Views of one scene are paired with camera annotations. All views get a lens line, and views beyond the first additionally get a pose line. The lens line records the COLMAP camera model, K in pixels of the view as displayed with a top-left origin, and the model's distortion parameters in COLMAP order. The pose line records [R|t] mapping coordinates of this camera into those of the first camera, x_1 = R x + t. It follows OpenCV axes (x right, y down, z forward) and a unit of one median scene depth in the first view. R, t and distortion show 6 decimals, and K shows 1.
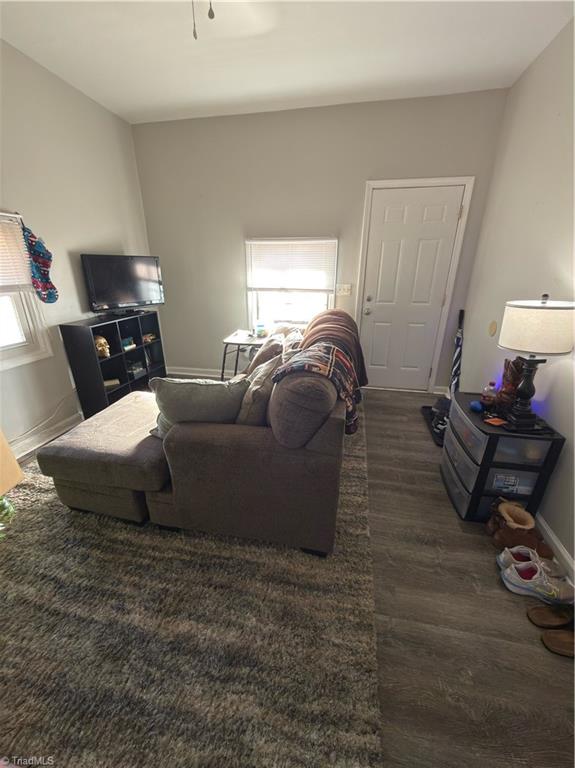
lens RADIAL K [[306.6, 0, 286.6], [0, 306.6, 384.0], [0, 0, 1]] dist [-0.001667, 0.000320]
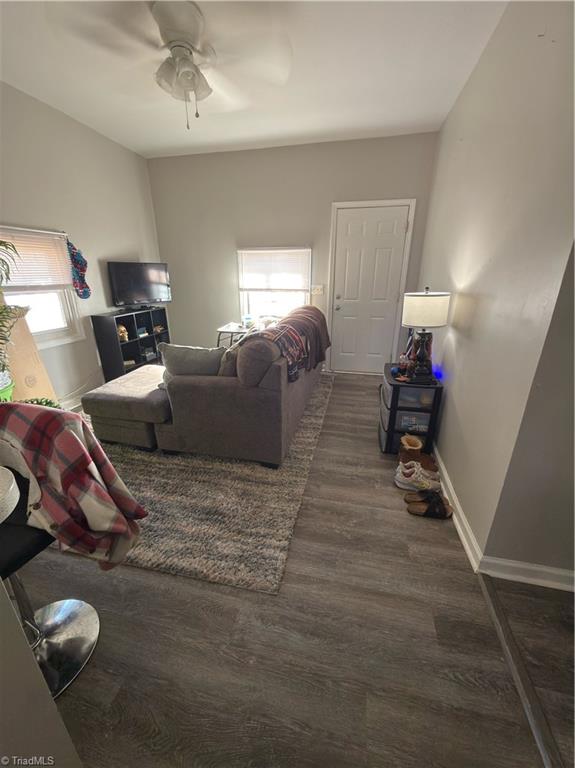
lens RADIAL K [[306.6, 0, 286.4], [0, 306.6, 383.9], [0, 0, 1]] dist [-0.001667, 0.000320]
pose [[0.999623, 0.004979, -0.027018, 0.180462], [-0.005480, 0.999814, -0.018511, 0.165617], [0.026921, 0.018652, 0.999464, -0.390663]]
